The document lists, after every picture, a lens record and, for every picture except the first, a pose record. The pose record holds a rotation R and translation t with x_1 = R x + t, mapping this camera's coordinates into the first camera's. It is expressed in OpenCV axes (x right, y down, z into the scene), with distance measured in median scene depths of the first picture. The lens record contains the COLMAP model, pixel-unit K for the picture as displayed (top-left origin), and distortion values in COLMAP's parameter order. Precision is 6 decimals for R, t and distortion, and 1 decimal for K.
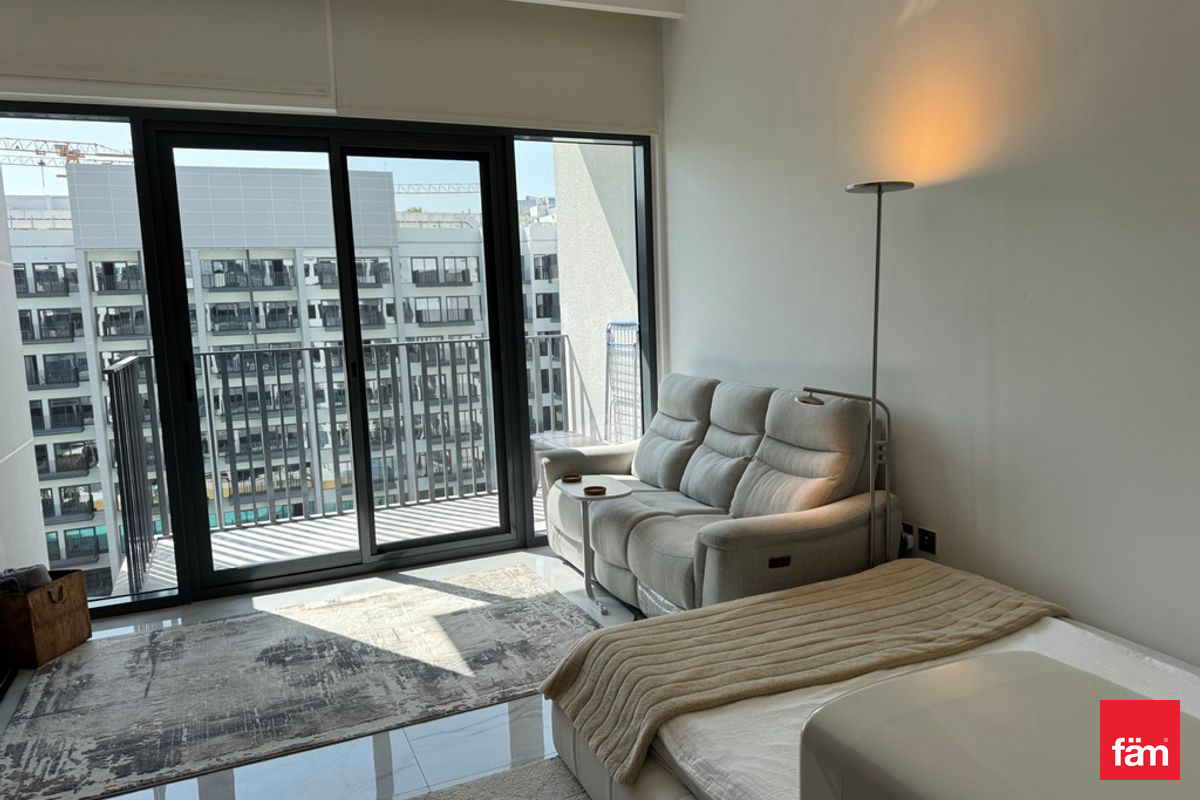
lens RADIAL K [[854.5, 0, 616.8], [0, 854.5, 411.2], [0, 0, 1]] dist [0.066986, -0.081888]
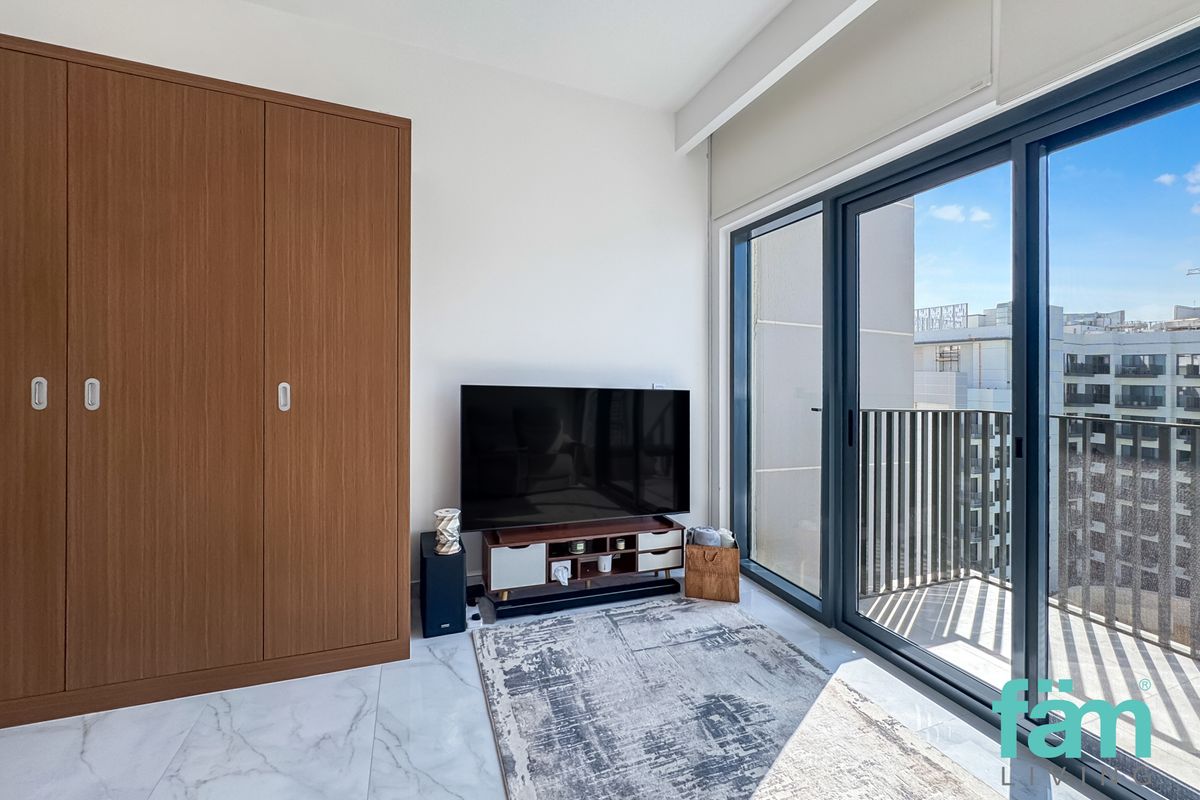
lens RADIAL K [[485.6, 0, 609.7], [0, 485.6, 381.6], [0, 0, 1]] dist [-0.001694, -0.001868]
pose [[-0.067222, 0.037696, -0.997026, 0.139154], [-0.154360, 0.986862, 0.047719, -0.081184], [0.985725, 0.157108, -0.060520, 0.896657]]
